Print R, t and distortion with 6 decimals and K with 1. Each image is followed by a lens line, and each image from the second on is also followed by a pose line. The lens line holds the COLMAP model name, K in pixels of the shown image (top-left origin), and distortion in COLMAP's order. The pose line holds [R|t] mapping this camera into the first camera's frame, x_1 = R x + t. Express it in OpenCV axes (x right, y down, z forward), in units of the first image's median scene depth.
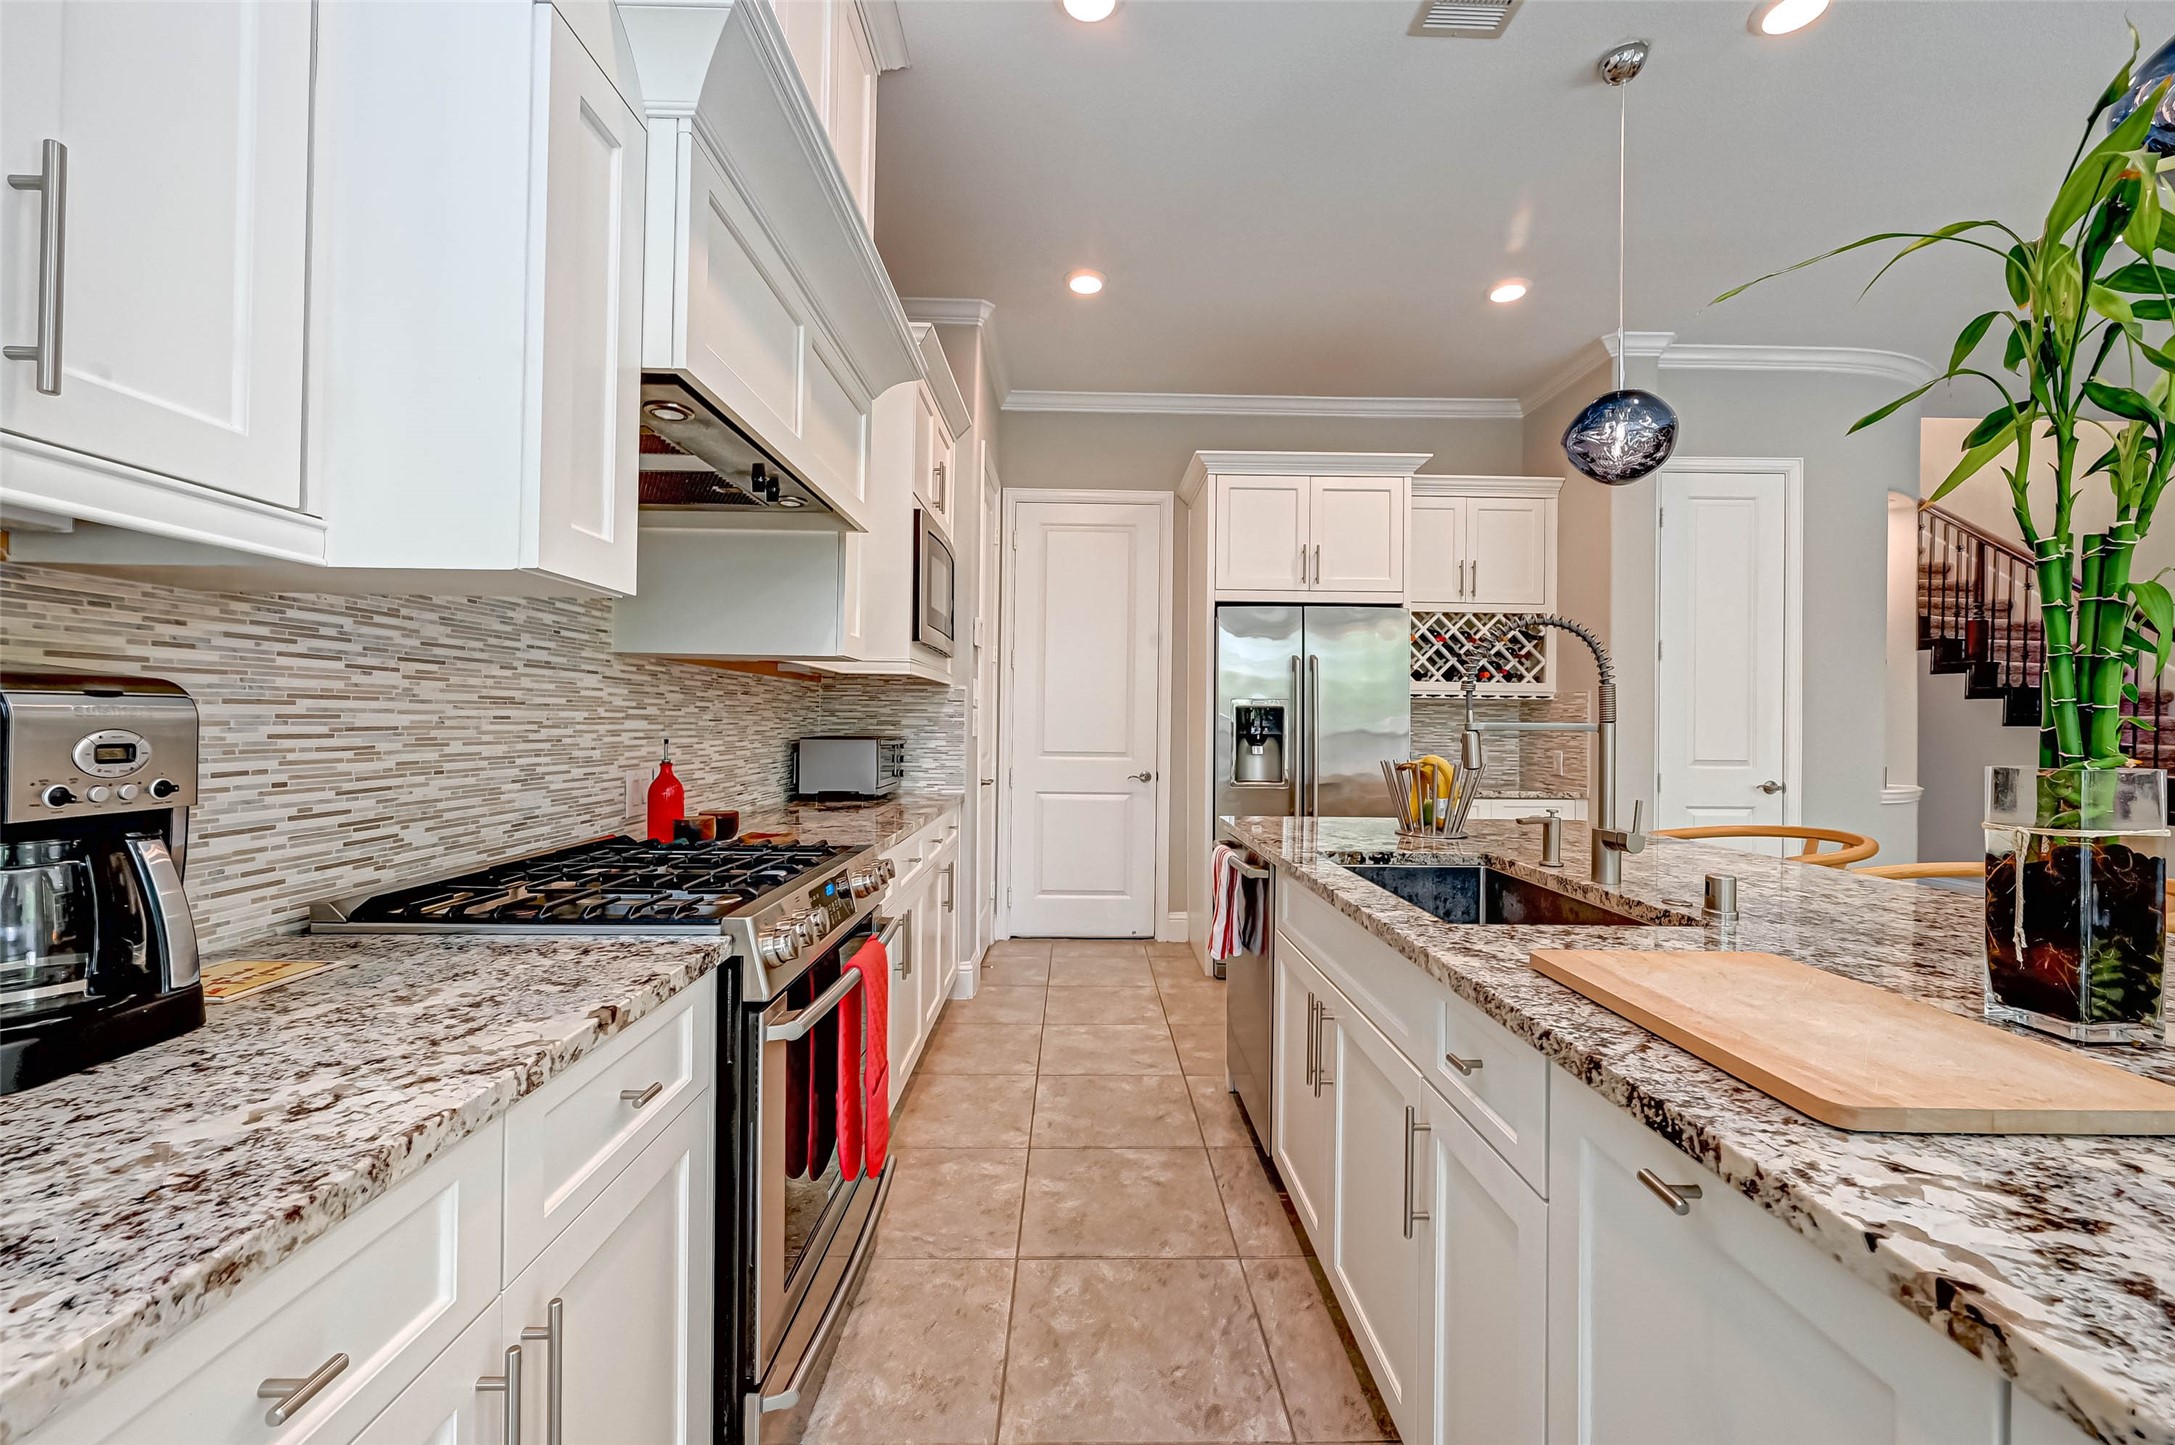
lens RADIAL K [[861.4, 0, 1087.6], [0, 861.4, 717.2], [0, 0, 1]] dist [-0.000238, 0.001055]
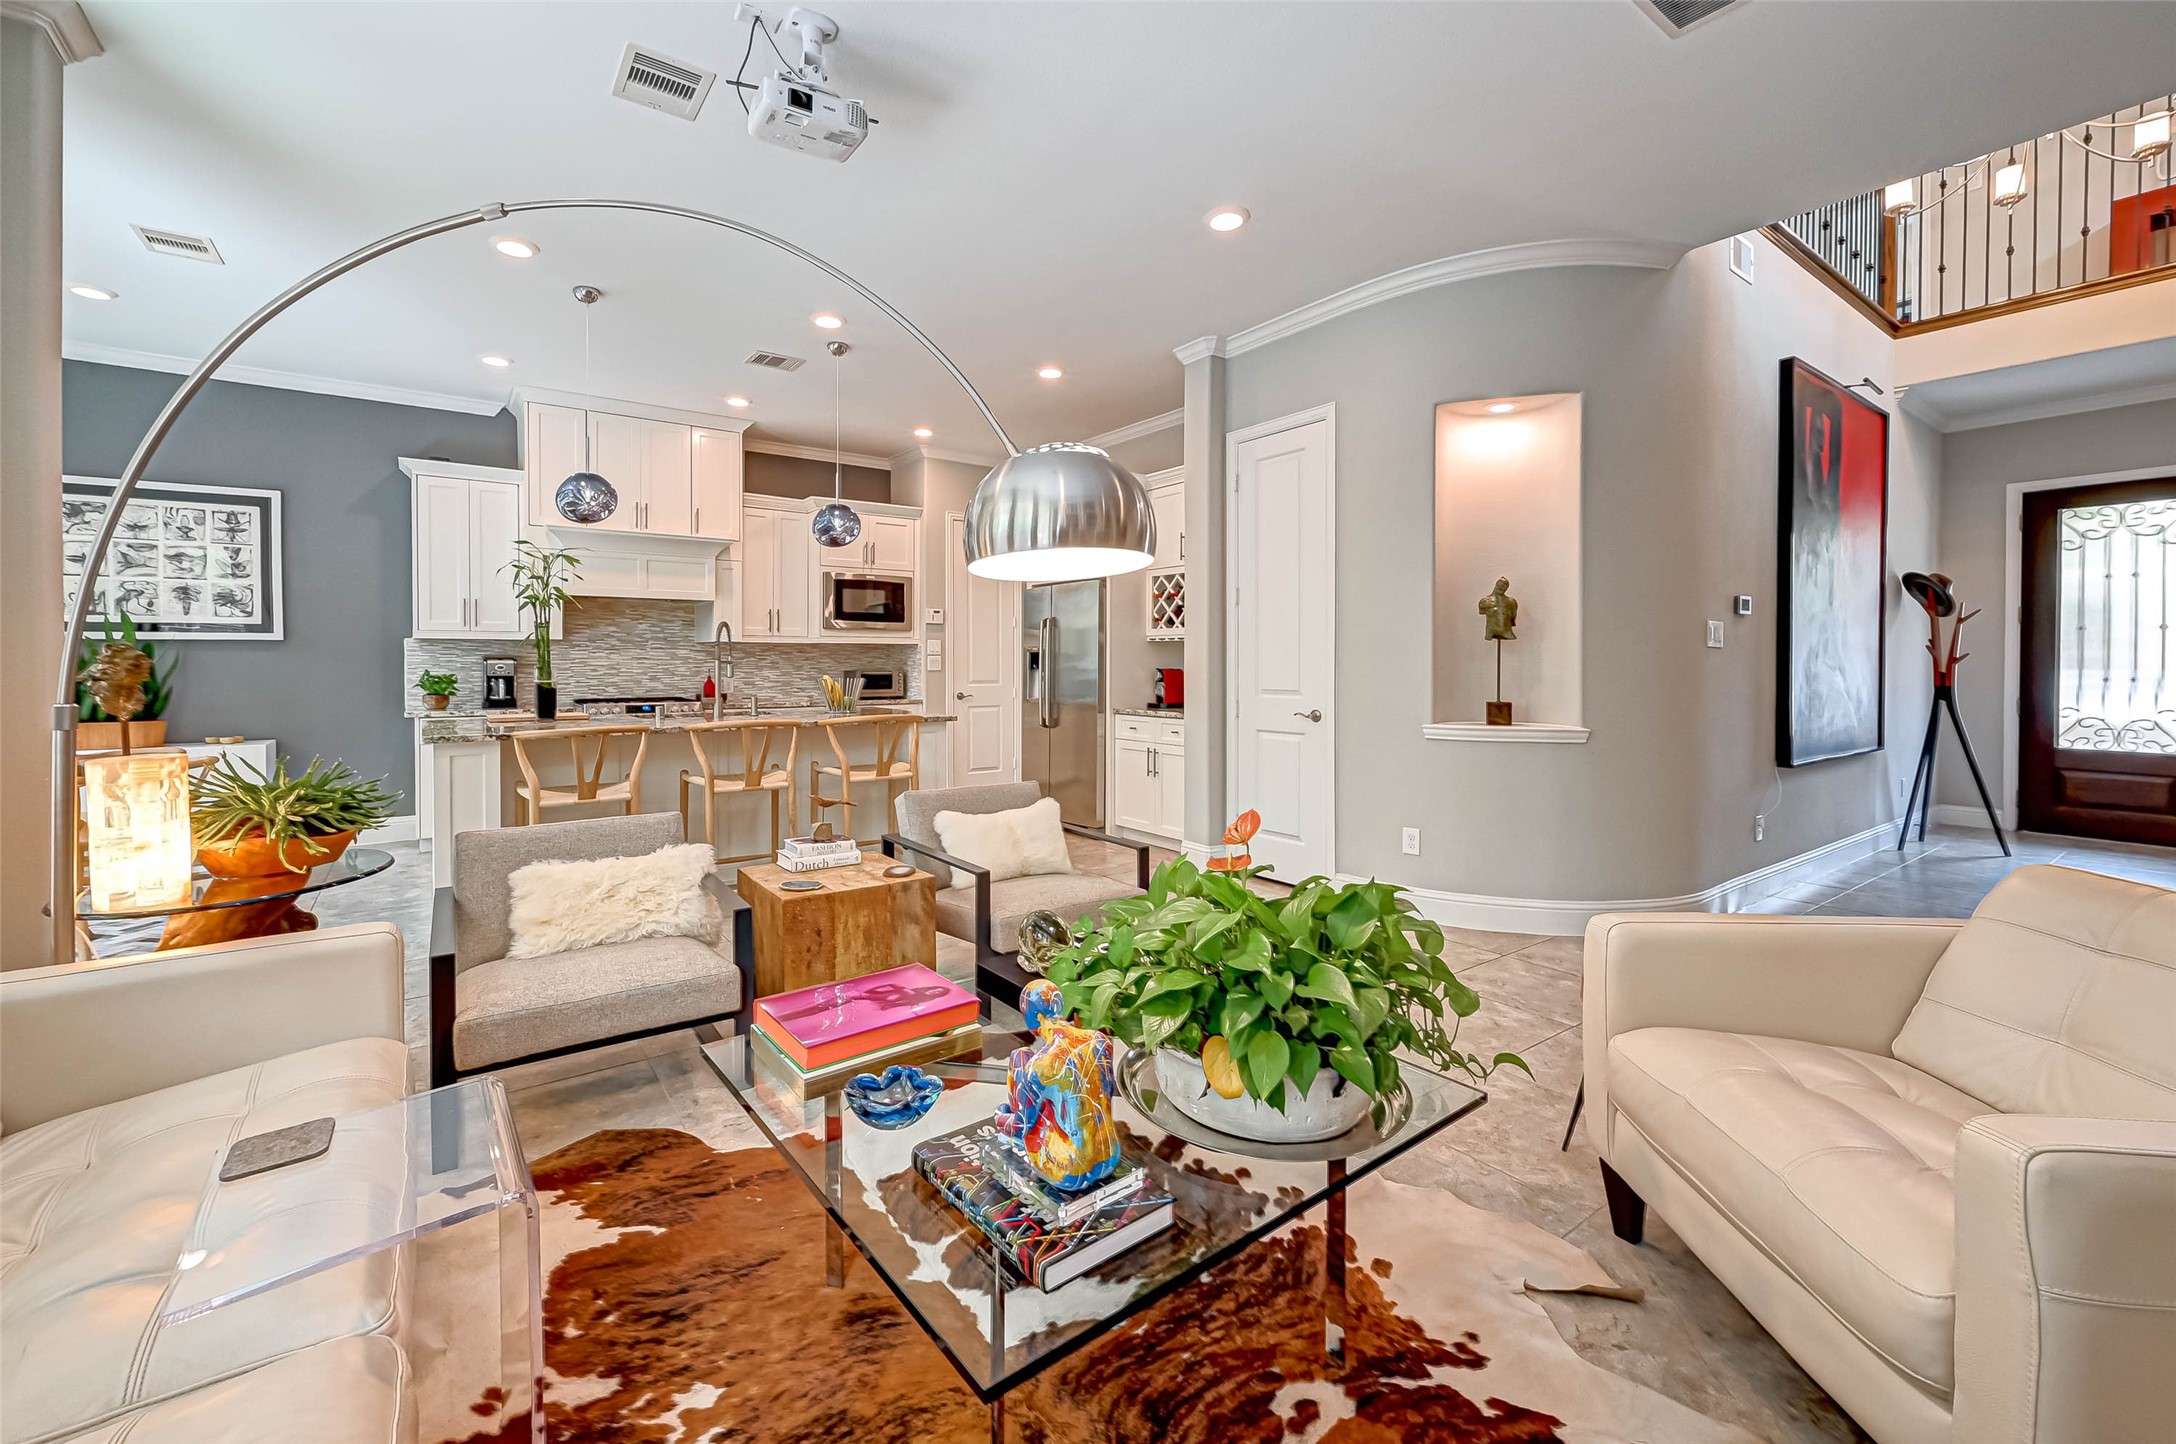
lens RADIAL K [[879.3, 0, 1087.2], [0, 879.3, 675.0], [0, 0, 1]] dist [-0.000352, 0.000013]
pose [[0.589170, -0.002074, -0.808007, 3.094789], [0.009667, 0.999943, 0.004483, 0.049304], [0.807952, -0.010452, 0.589156, 0.253470]]
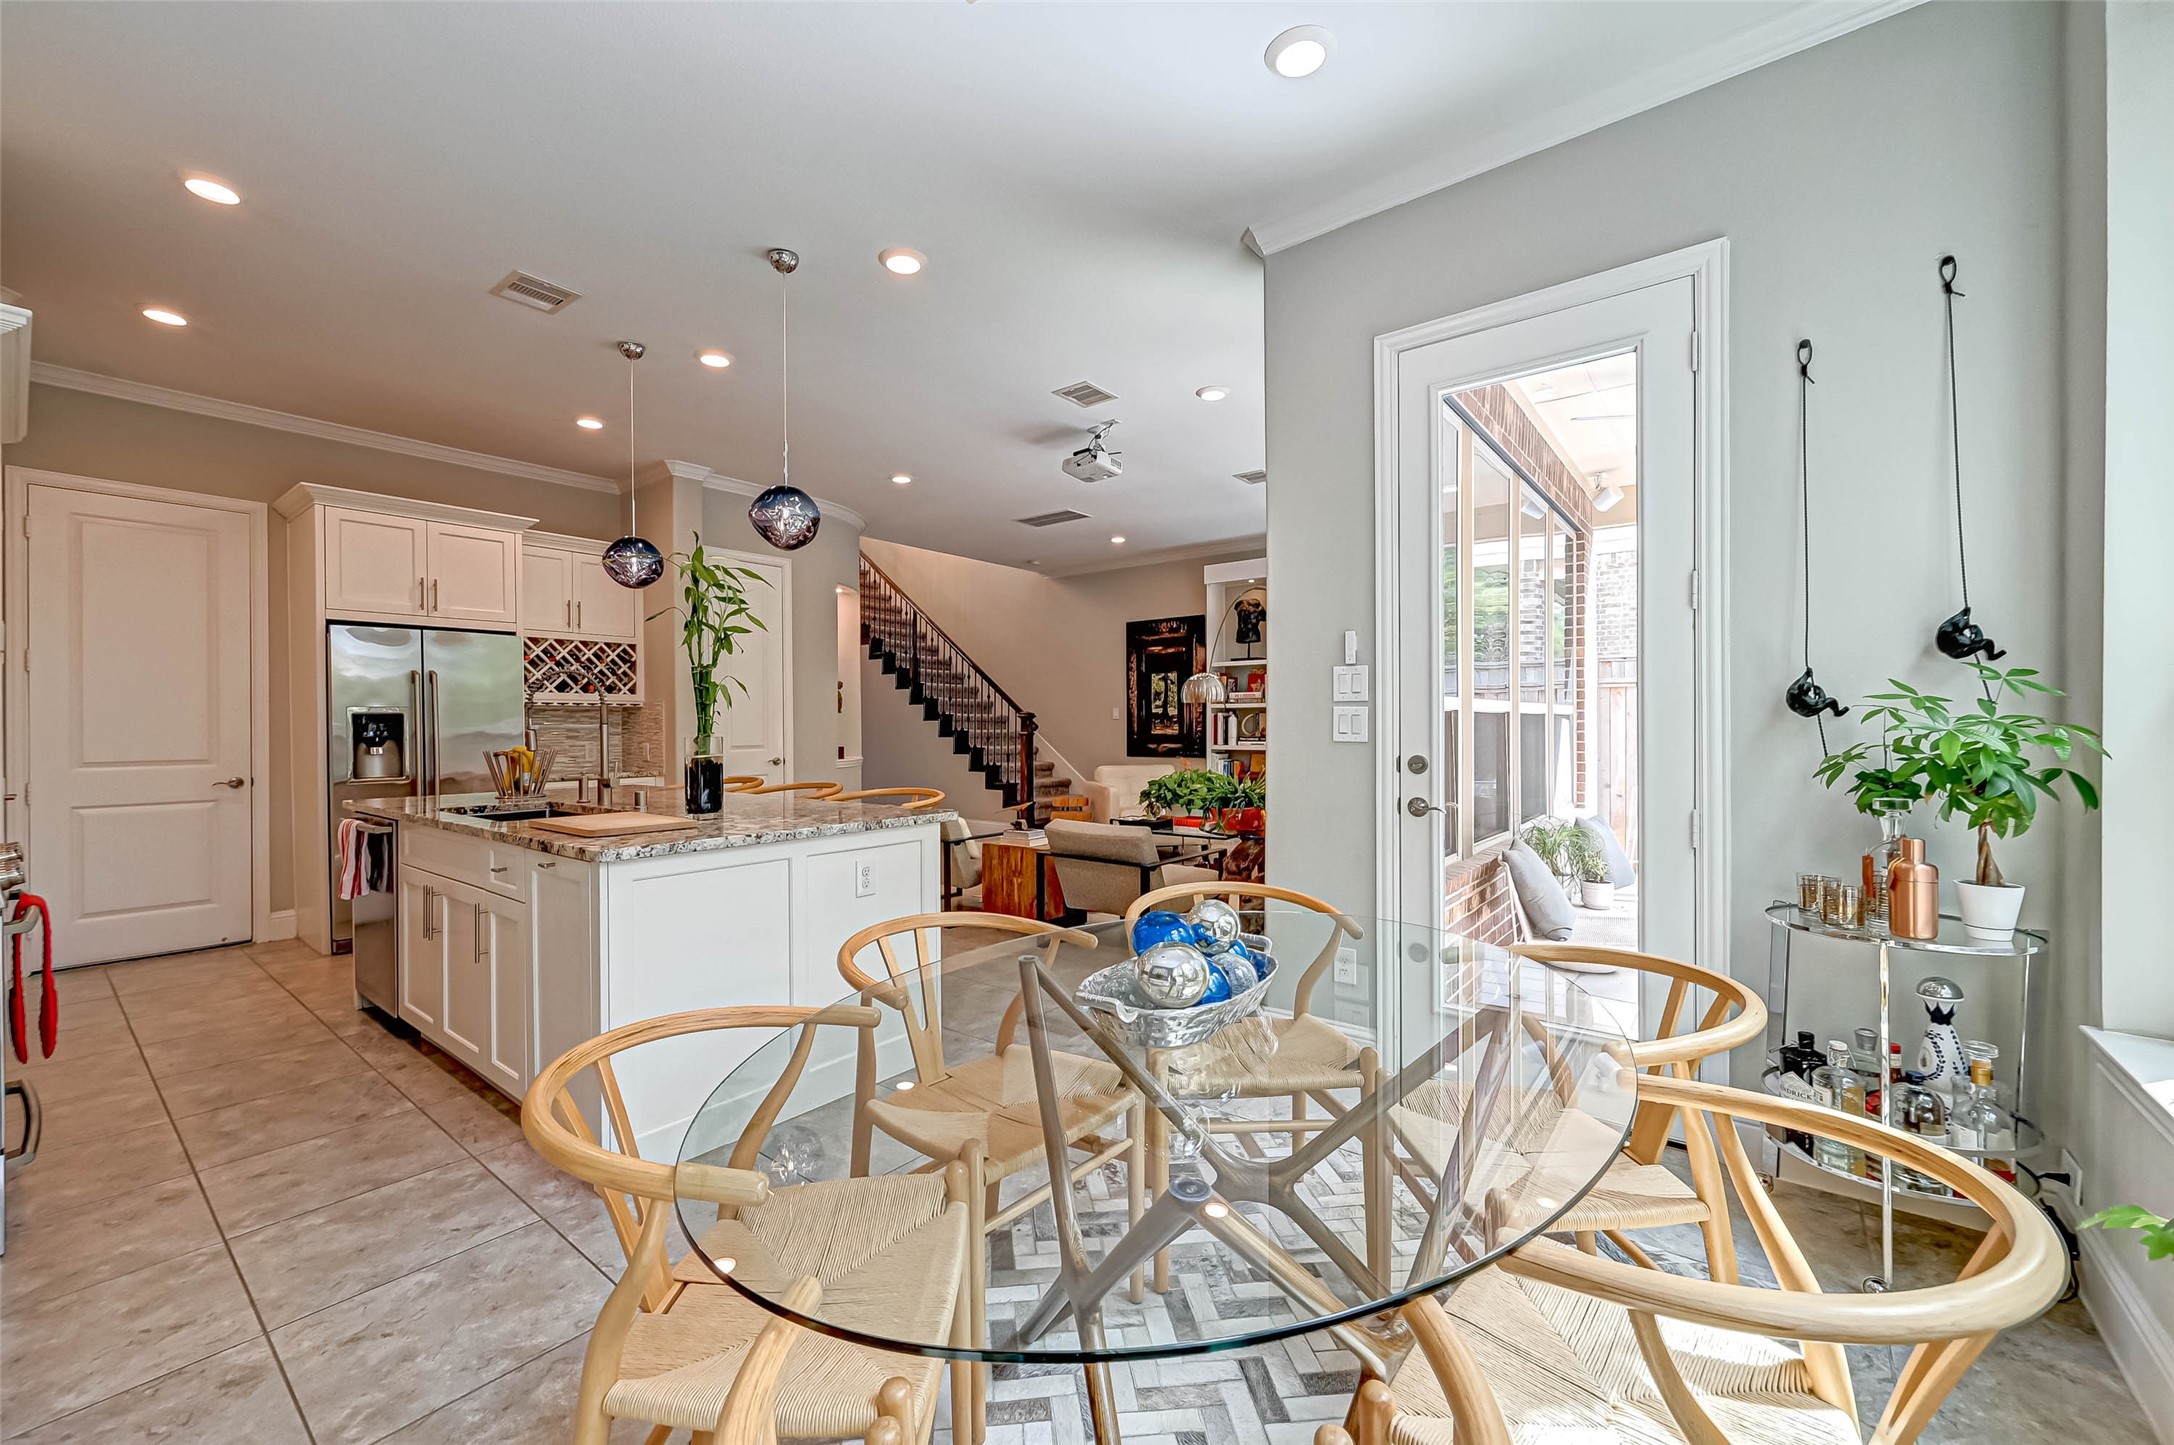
lens RADIAL K [[871.1, 0, 1078.8], [0, 871.1, 726.1], [0, 0, 1]] dist [-0.001646, 0.000048]
pose [[0.635724, -0.017949, 0.771708, -0.214690], [0.009369, 0.999835, 0.015537, -0.009330], [-0.771860, -0.002647, 0.635787, -0.969978]]
